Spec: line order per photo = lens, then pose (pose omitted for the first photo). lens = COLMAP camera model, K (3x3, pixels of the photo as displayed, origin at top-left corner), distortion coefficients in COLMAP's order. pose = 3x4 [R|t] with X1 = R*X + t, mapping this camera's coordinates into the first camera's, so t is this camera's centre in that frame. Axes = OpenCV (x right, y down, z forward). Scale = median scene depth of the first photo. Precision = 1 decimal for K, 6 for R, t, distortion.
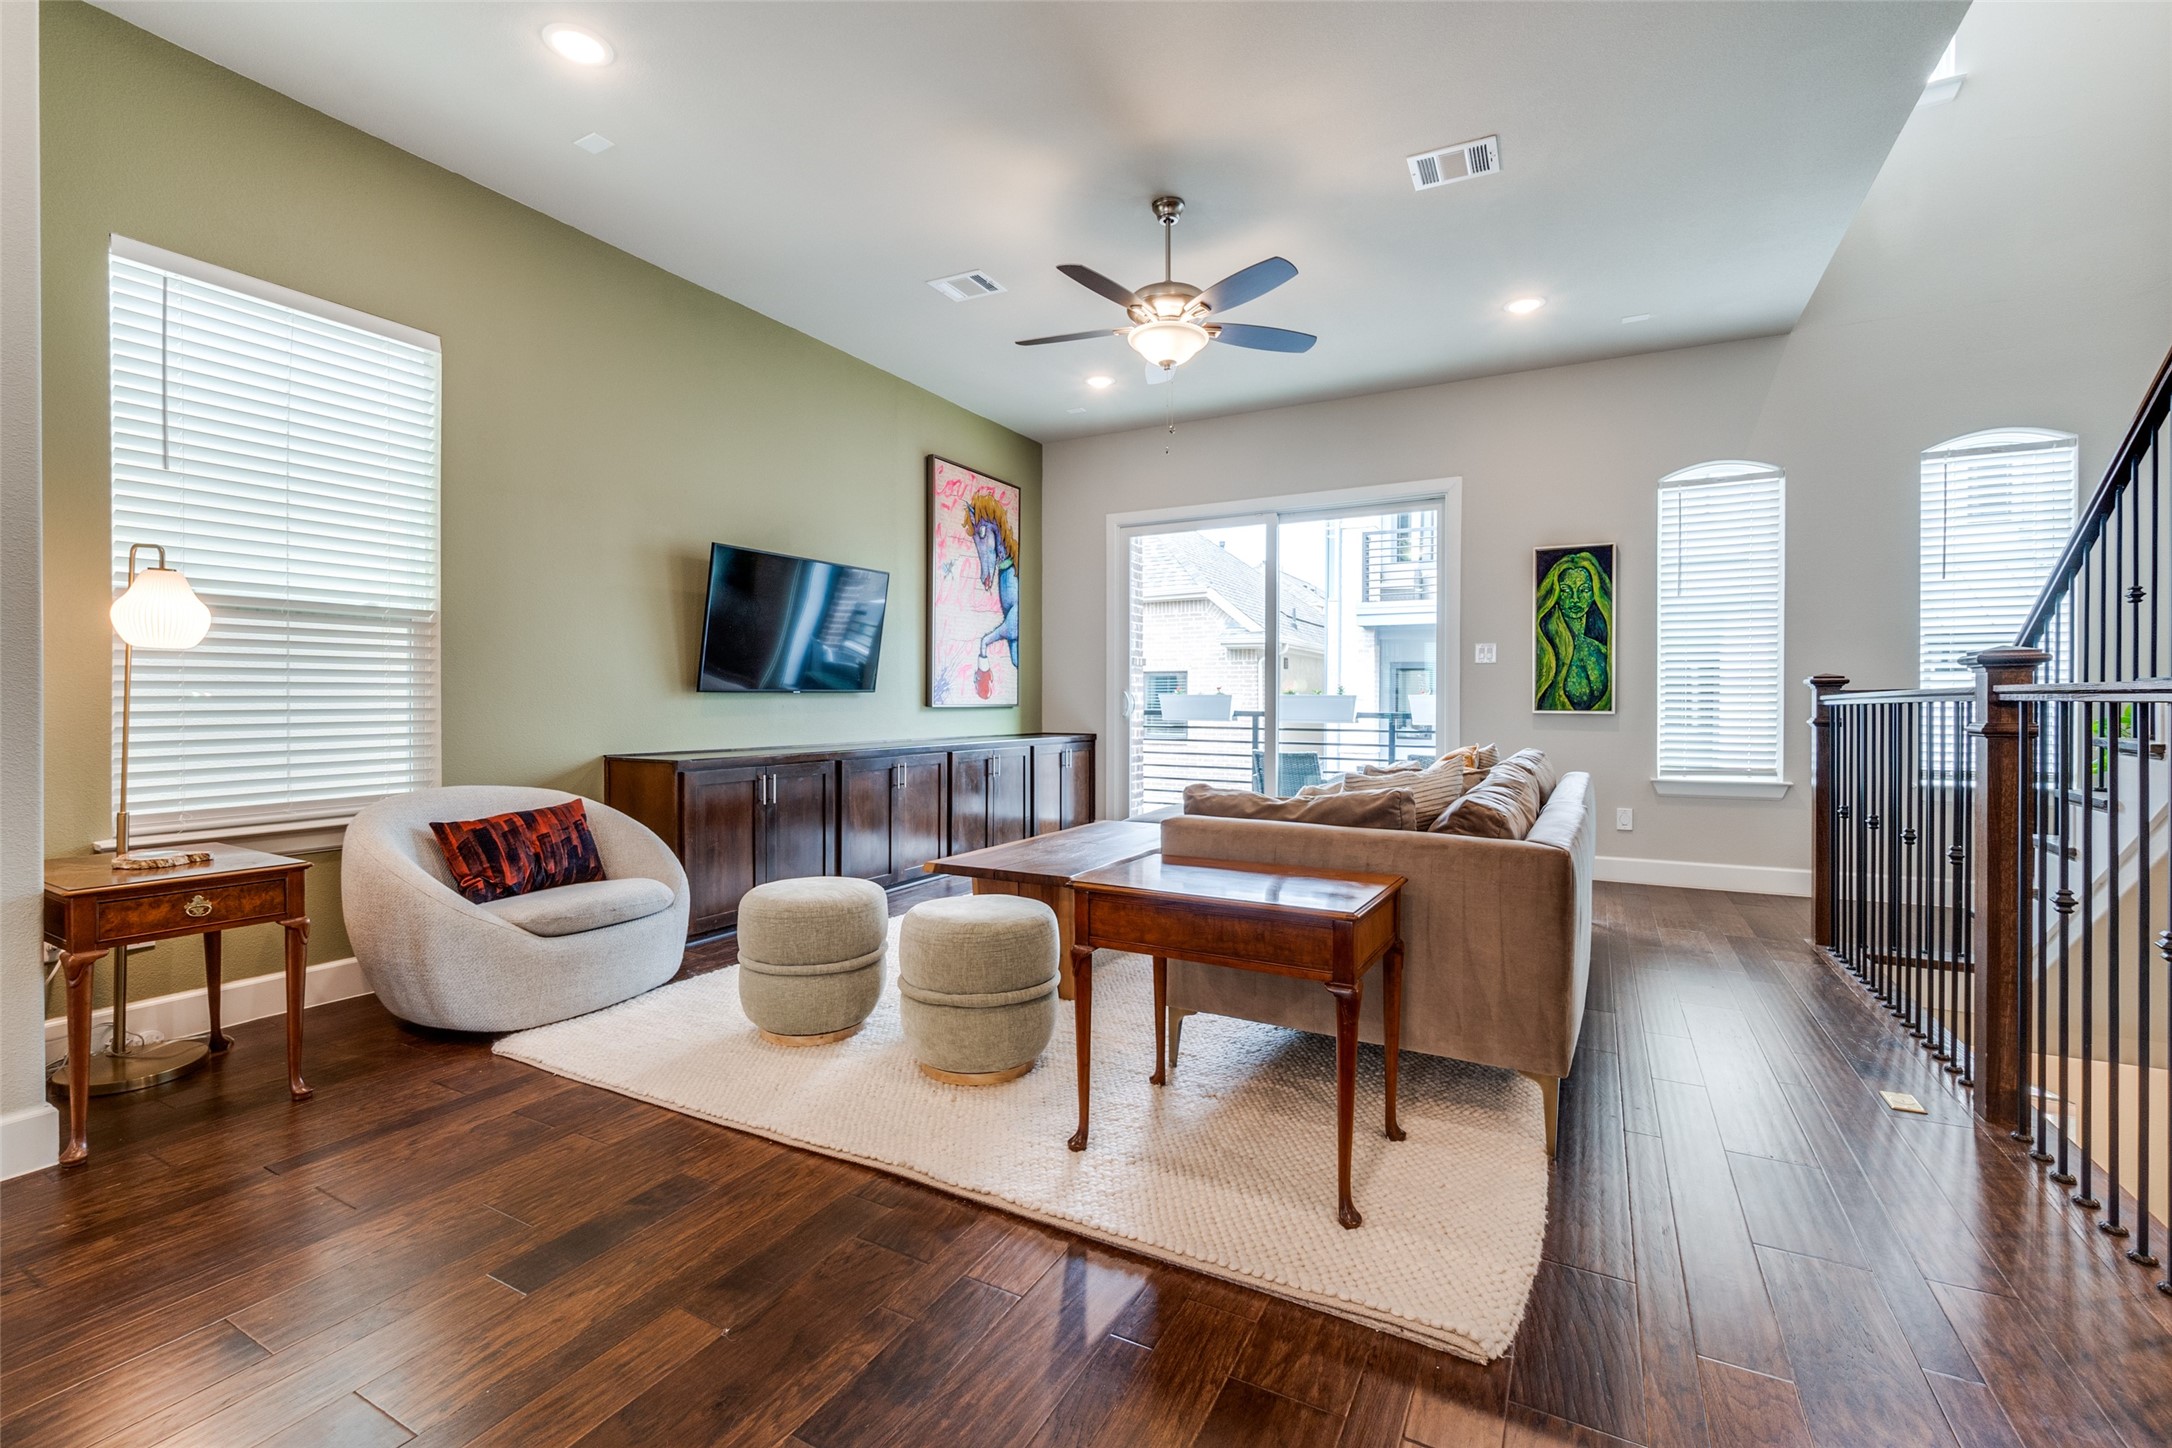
lens RADIAL K [[926.9, 0, 1086.0], [0, 926.9, 716.4], [0, 0, 1]] dist [-0.010866, 0.000000]
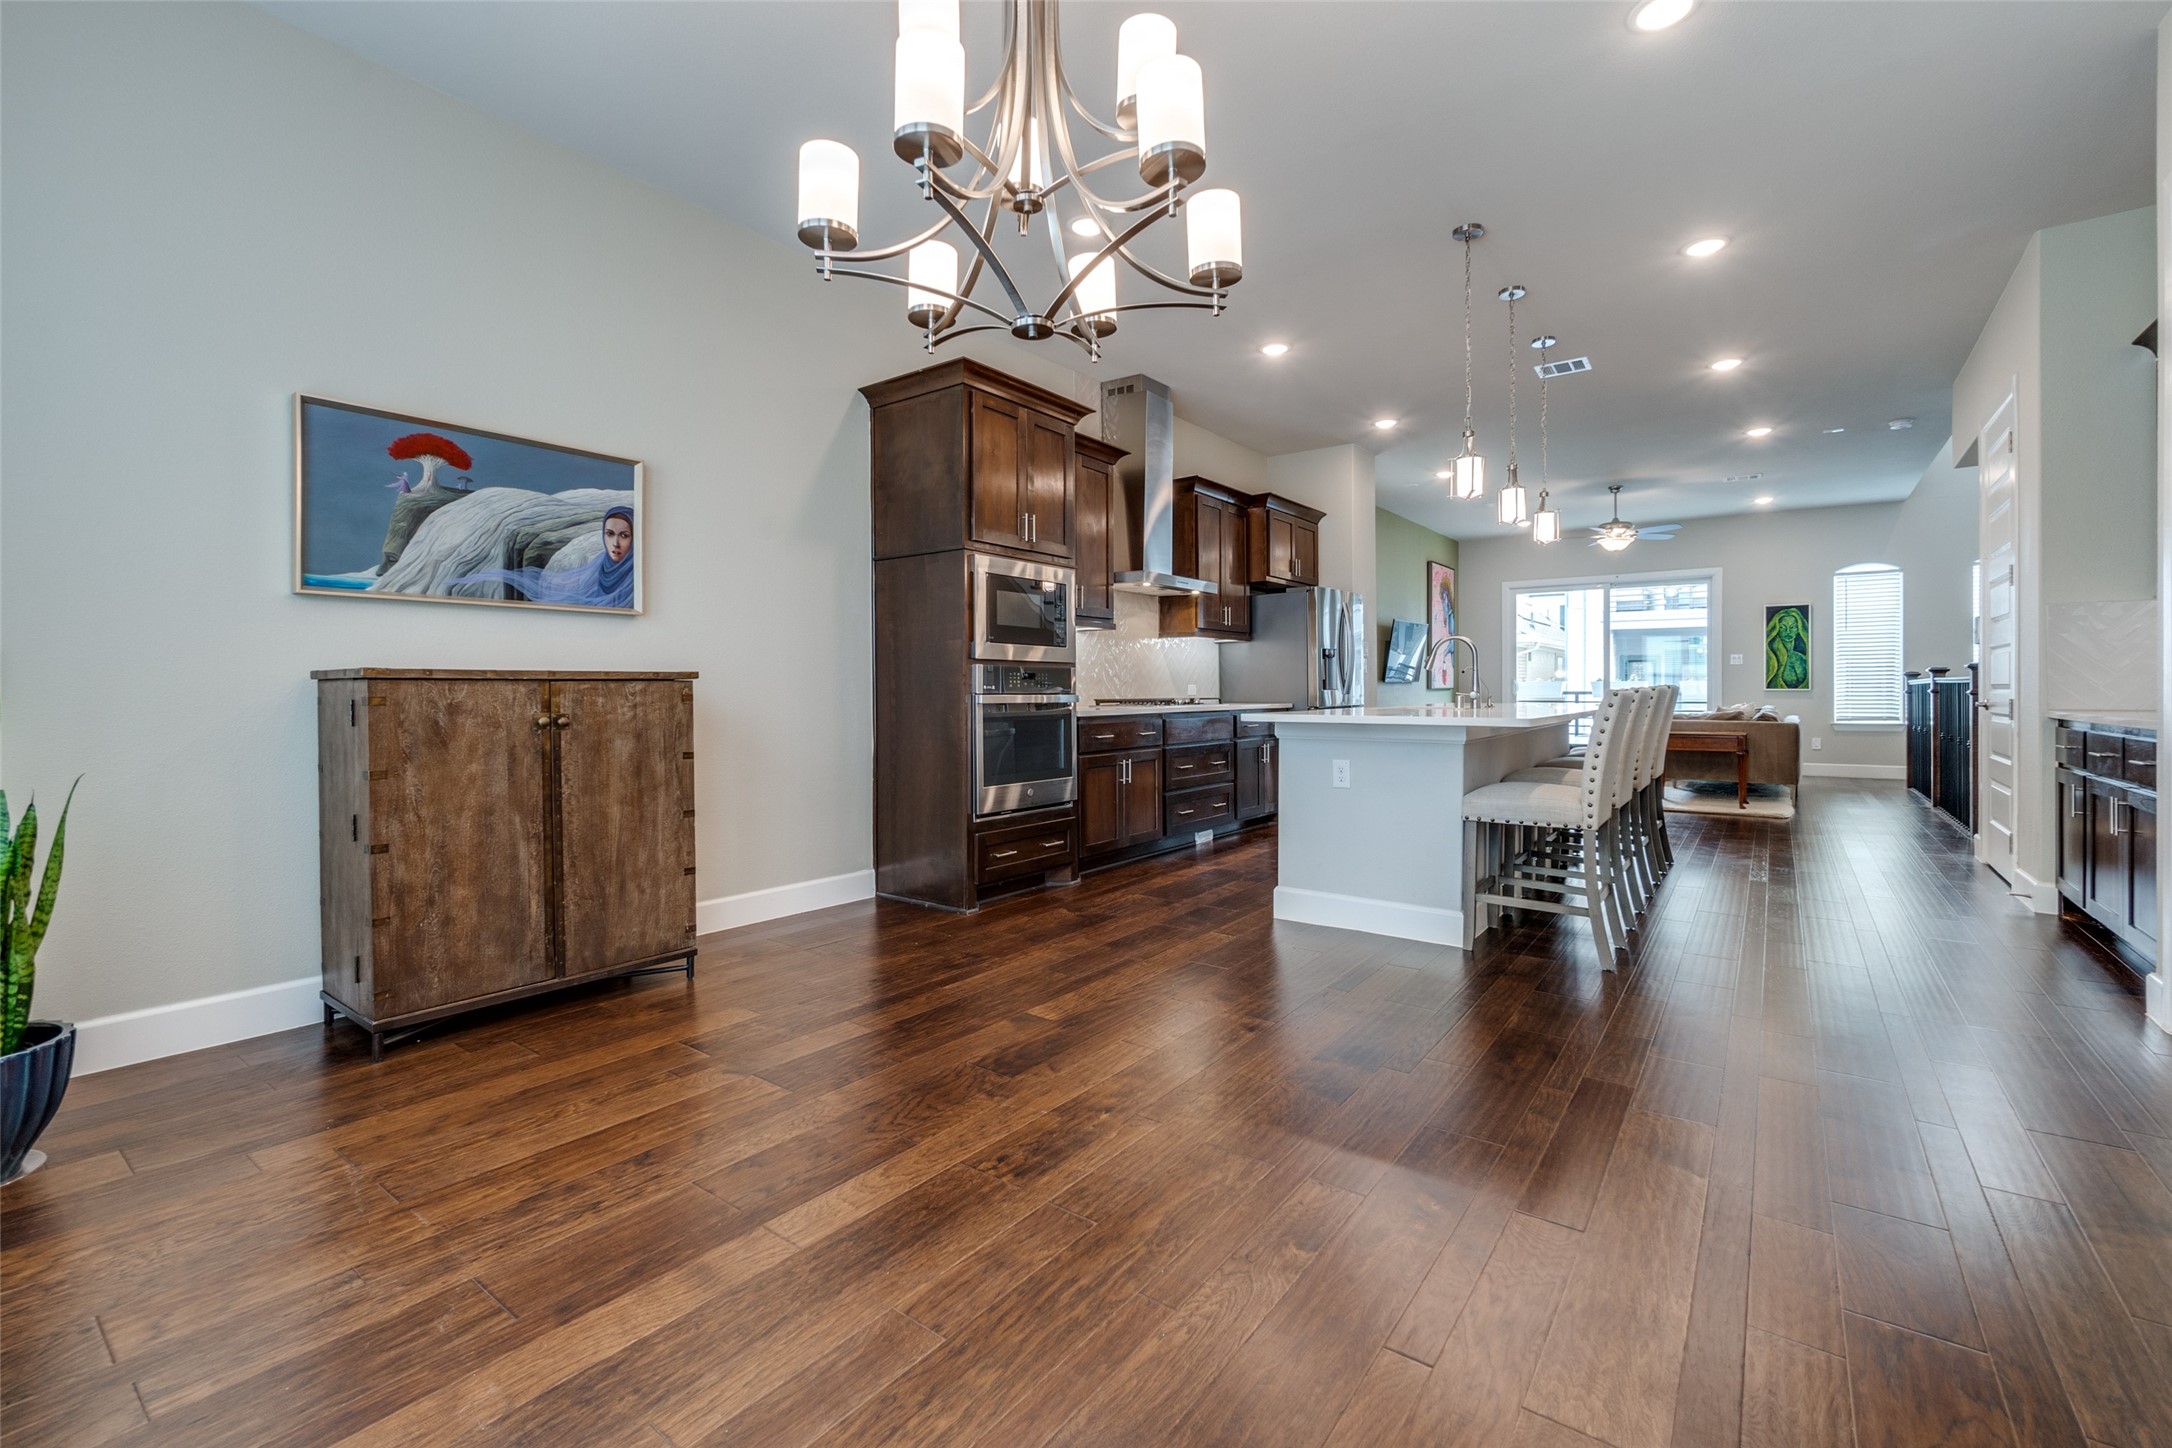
lens RADIAL K [[957.0, 0, 1095.4], [0, 957.0, 702.2], [0, 0, 1]] dist [-0.000669, -0.000291]
pose [[0.992553, -0.005890, -0.121673, -0.651970], [0.005606, 0.999981, -0.002676, 0.018833], [0.121686, 0.001974, 0.992567, -1.138516]]
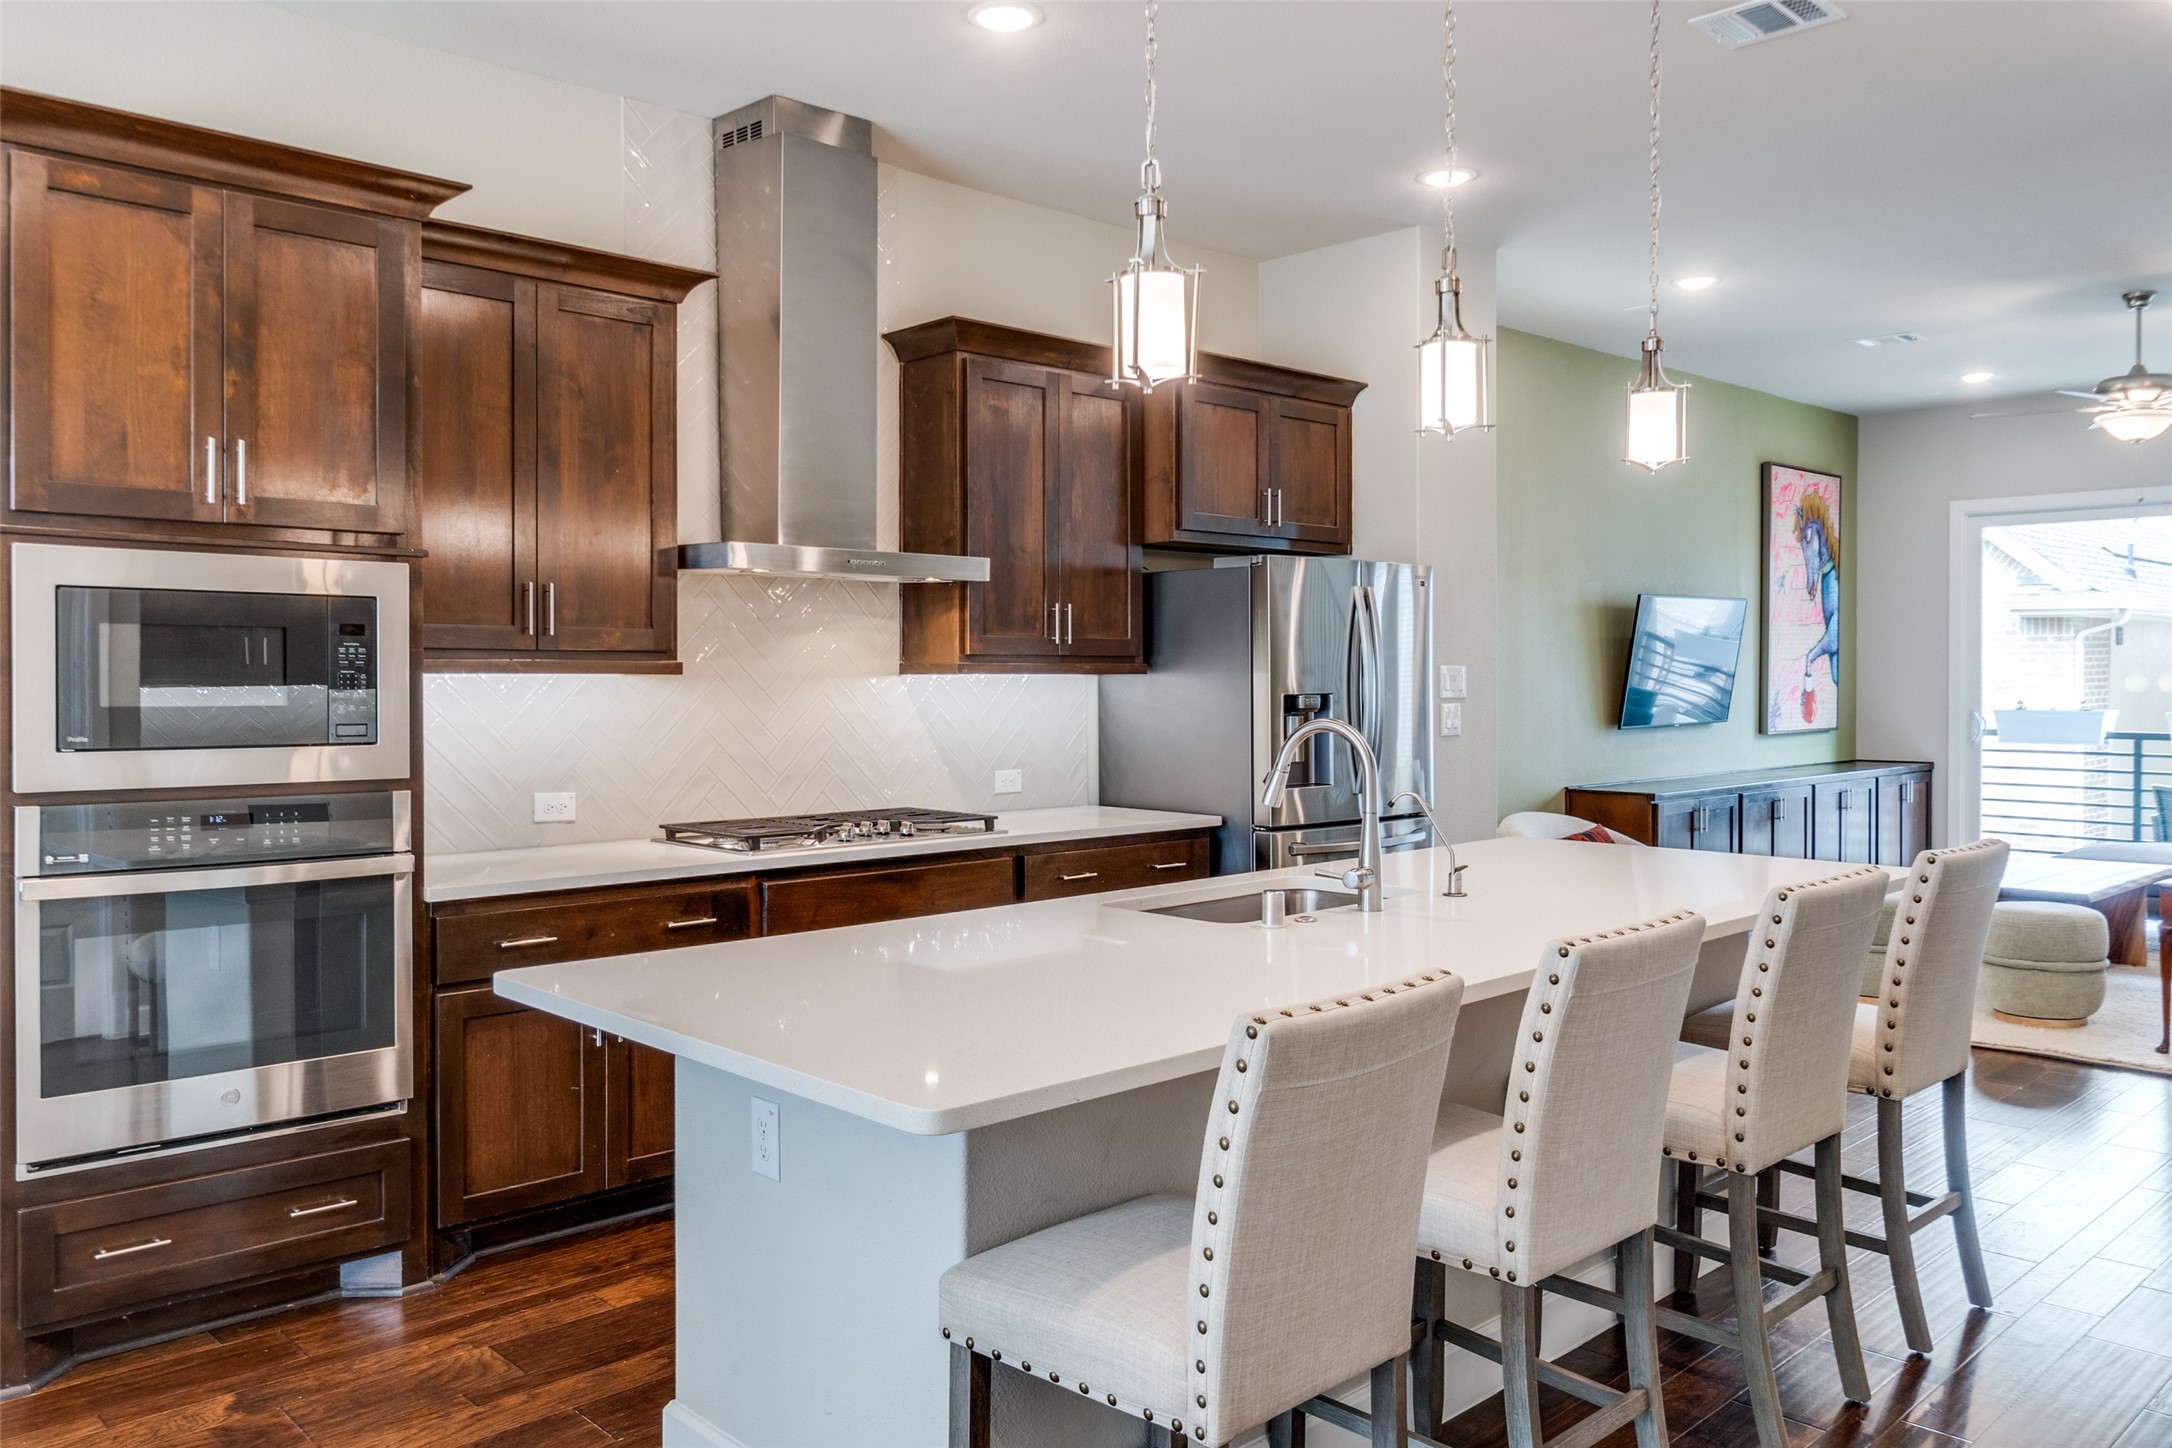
lens RADIAL K [[1649.1, 0, 1096.7], [0, 1649.1, 714.6], [0, 0, 1]] dist [0.005309, 0.004087]
pose [[0.954441, 0.004616, -0.298364, -0.327619], [-0.000752, 0.999914, 0.013066, -0.053232], [0.298399, -0.012246, 0.954363, -0.811037]]
